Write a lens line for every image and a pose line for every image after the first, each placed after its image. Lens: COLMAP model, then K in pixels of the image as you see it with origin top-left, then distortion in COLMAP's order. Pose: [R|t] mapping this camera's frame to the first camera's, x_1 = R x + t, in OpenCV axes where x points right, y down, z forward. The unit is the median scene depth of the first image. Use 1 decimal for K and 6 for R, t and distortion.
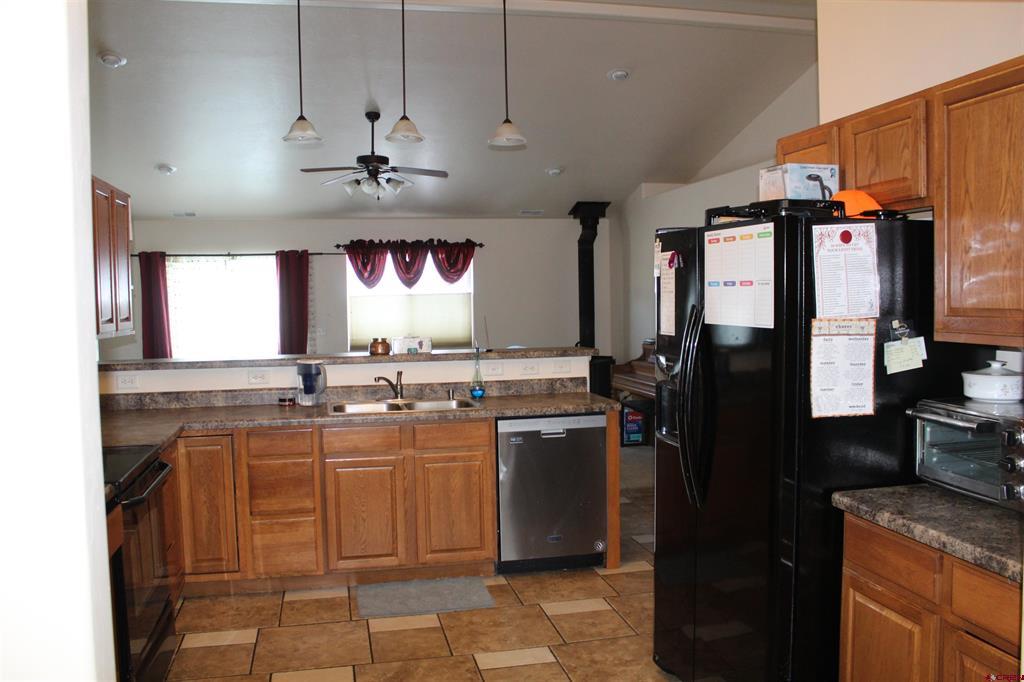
lens RADIAL K [[847.7, 0, 531.0], [0, 847.7, 341.6], [0, 0, 1]] dist [-0.149117, 0.090503]
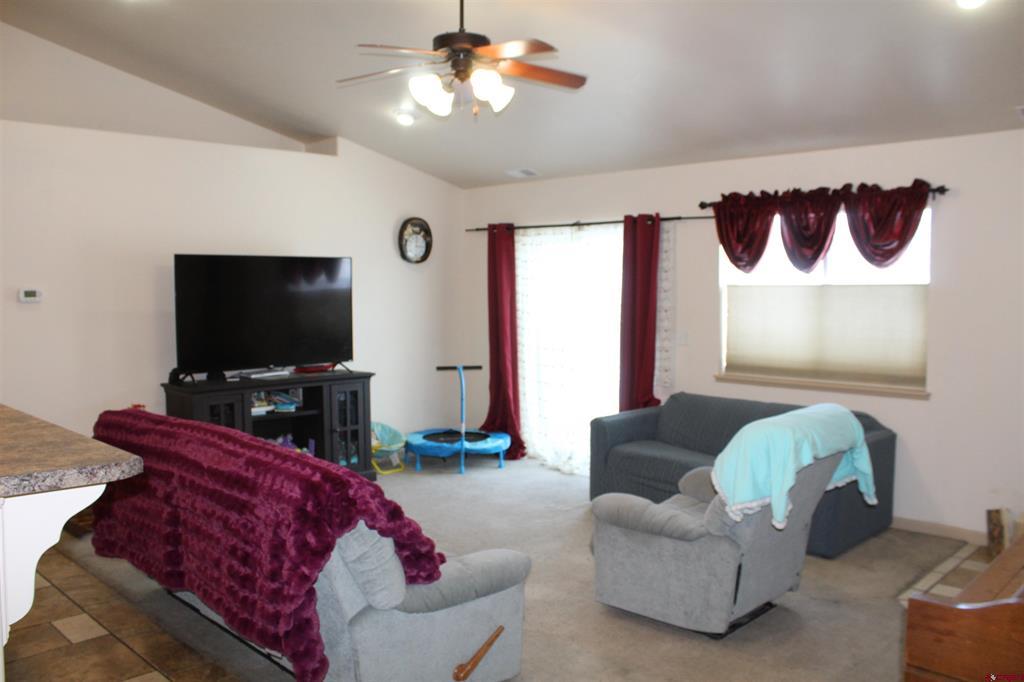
lens RADIAL K [[847.7, 0, 531.0], [0, 847.7, 341.6], [0, 0, 1]] dist [-0.149117, 0.090503]
pose [[0.544664, 0.071839, -0.835572, 0.228855], [-0.052591, 0.997289, 0.051462, -0.036807], [0.837004, 0.015914, 0.546966, 0.541044]]
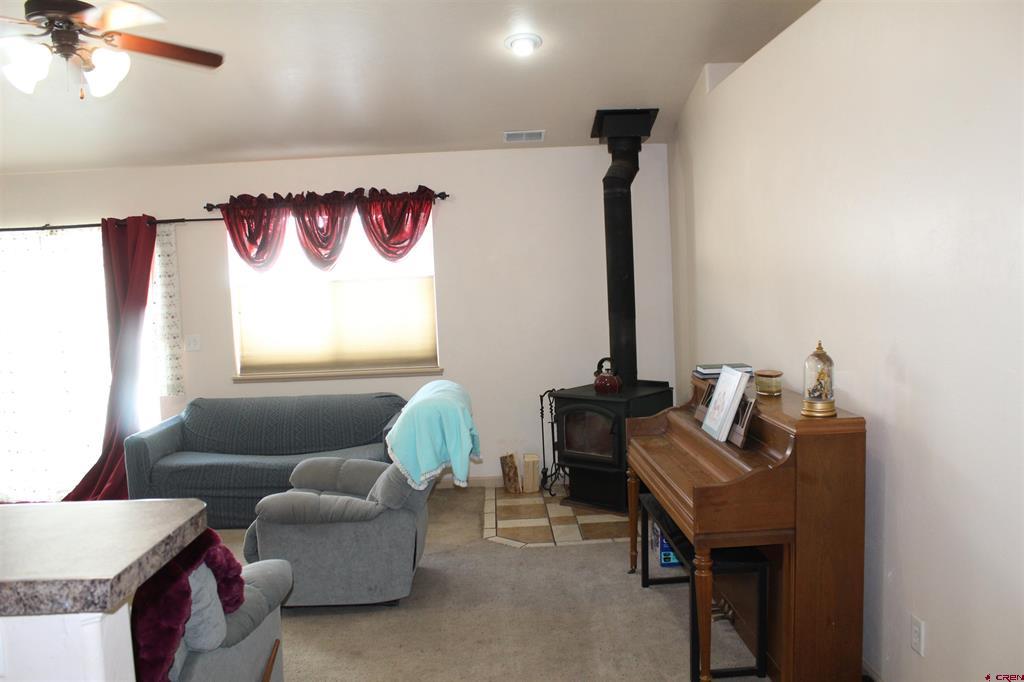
lens RADIAL K [[847.7, 0, 531.0], [0, 847.7, 341.6], [0, 0, 1]] dist [-0.149117, 0.090503]
pose [[0.981516, -0.009438, -0.191146, 0.117604], [0.015671, 0.999393, 0.031120, -0.029143], [0.190736, -0.033540, 0.981068, 0.434864]]
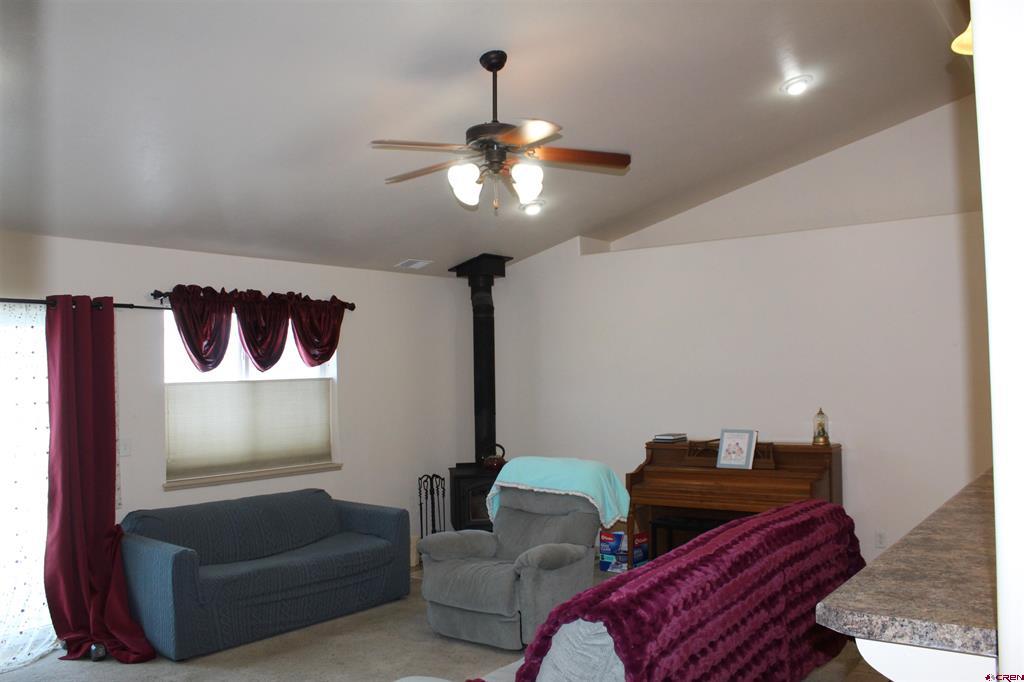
lens RADIAL K [[847.7, 0, 531.0], [0, 847.7, 341.6], [0, 0, 1]] dist [-0.149117, 0.090503]
pose [[0.764459, 0.023158, 0.644256, -0.387632], [0.044251, 0.995113, -0.088277, -0.022258], [-0.643152, 0.095993, 0.759698, 0.417616]]
